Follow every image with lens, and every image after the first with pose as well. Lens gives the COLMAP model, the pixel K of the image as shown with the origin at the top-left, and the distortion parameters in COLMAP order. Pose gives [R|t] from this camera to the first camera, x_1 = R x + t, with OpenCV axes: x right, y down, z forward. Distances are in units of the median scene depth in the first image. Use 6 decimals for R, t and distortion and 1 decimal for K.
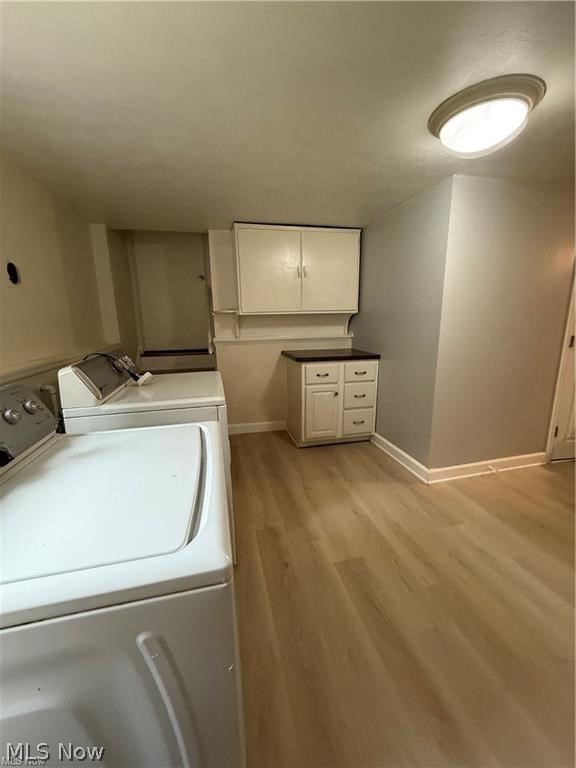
lens RADIAL K [[308.0, 0, 288.0], [0, 308.0, 384.0], [0, 0, 1]] dist [0.000986, 0.000260]
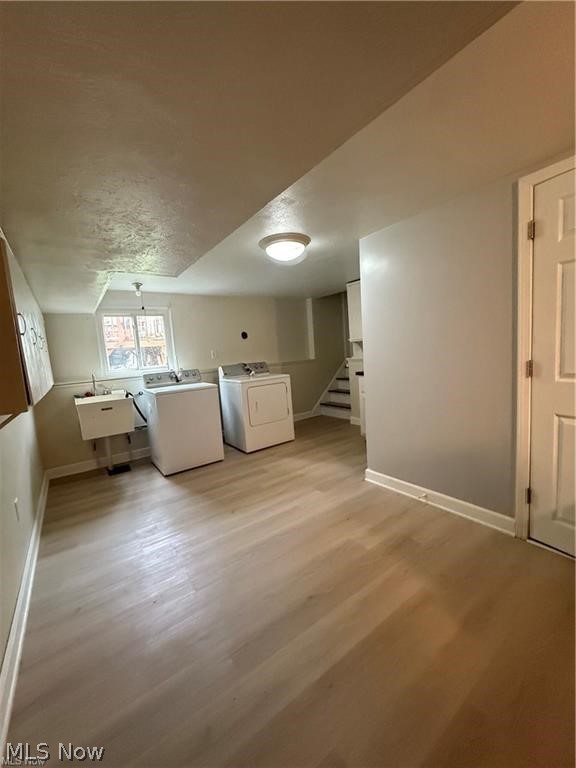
lens RADIAL K [[308.0, 0, 288.0], [0, 308.0, 384.0], [0, 0, 1]] dist [0.000986, 0.000260]
pose [[0.378244, 0.093253, -0.920997, 1.431376], [-0.127428, 0.990687, 0.047976, -0.071125], [0.916893, 0.099215, 0.386605, 0.210688]]
